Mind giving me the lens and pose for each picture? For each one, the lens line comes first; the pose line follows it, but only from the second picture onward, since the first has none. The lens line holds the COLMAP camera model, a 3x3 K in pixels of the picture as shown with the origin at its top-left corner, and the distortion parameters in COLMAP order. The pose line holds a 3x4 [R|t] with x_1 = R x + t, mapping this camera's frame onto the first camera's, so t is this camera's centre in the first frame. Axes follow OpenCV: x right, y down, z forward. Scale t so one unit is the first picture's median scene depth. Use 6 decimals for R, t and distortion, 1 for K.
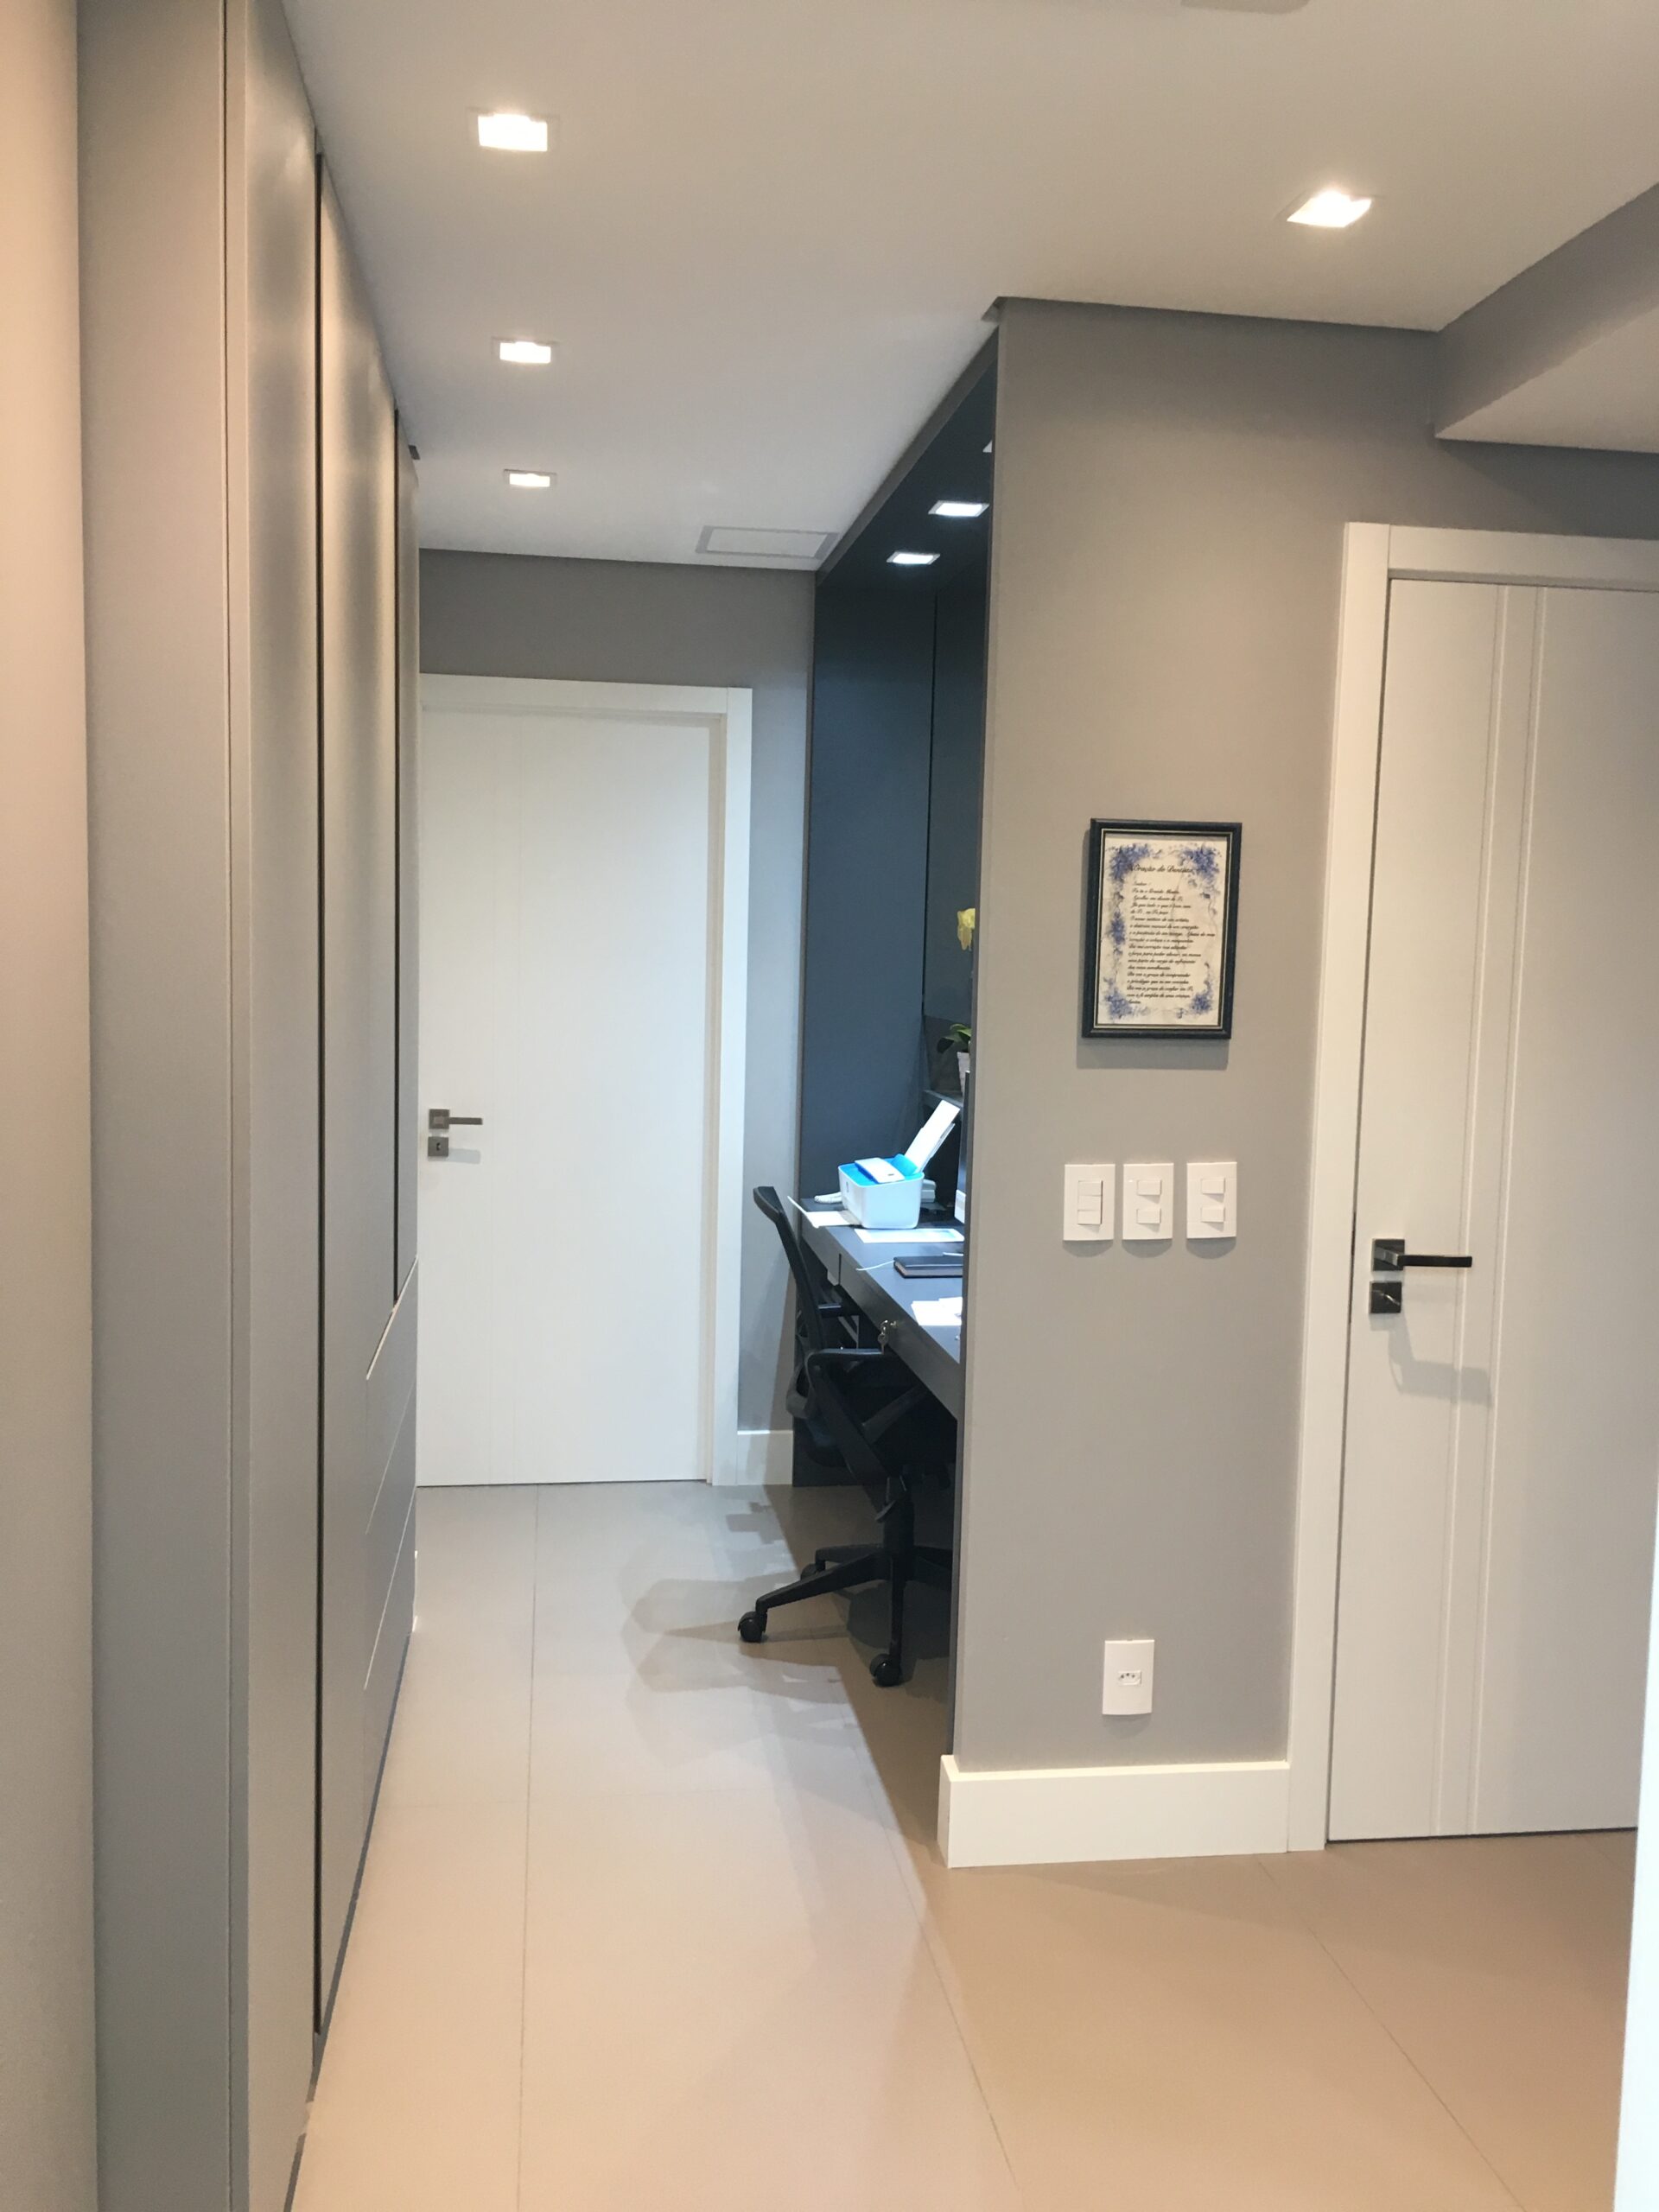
lens RADIAL K [[1880.9, 0, 830.9], [0, 1880.9, 1106.5], [0, 0, 1]] dist [0.063017, -0.068898]
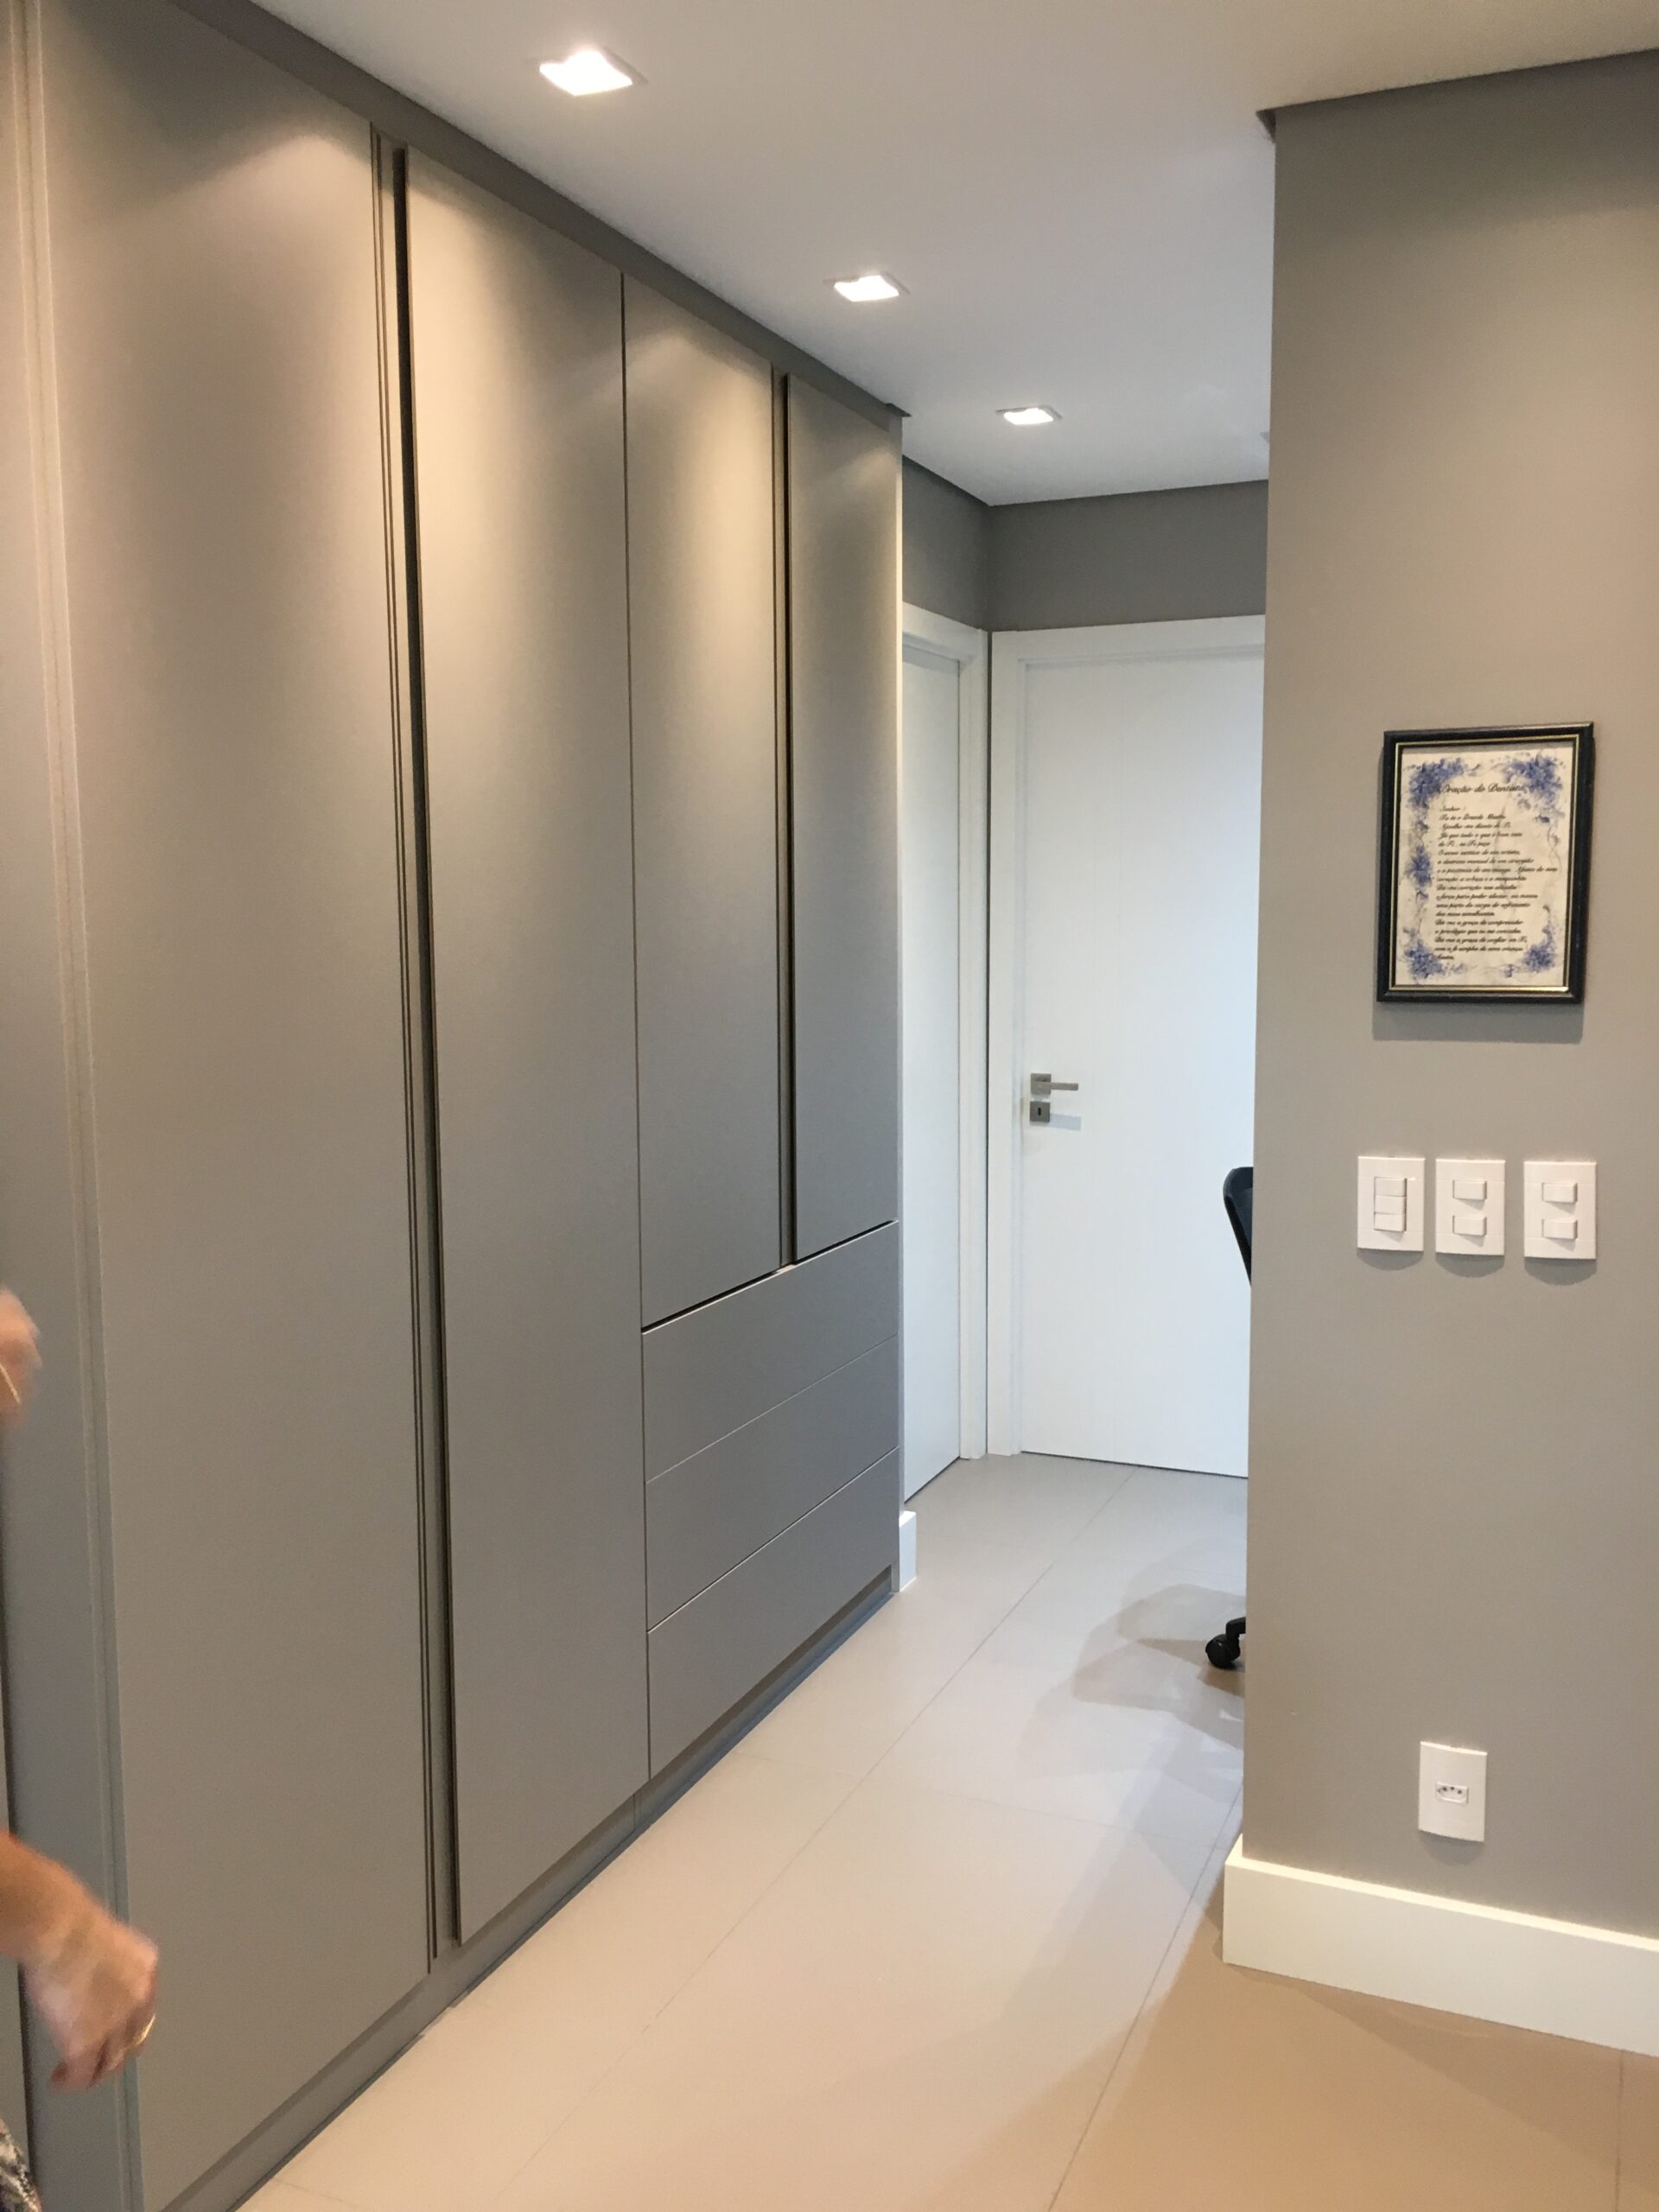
lens RADIAL K [[1880.9, 0, 835.1], [0, 1880.9, 1107.1], [0, 0, 1]] dist [0.063017, -0.068898]
pose [[0.850364, 0.030792, -0.525293, 0.363510], [-0.020287, 0.999463, 0.025745, -0.007100], [0.525804, -0.011236, 0.850532, 0.177238]]
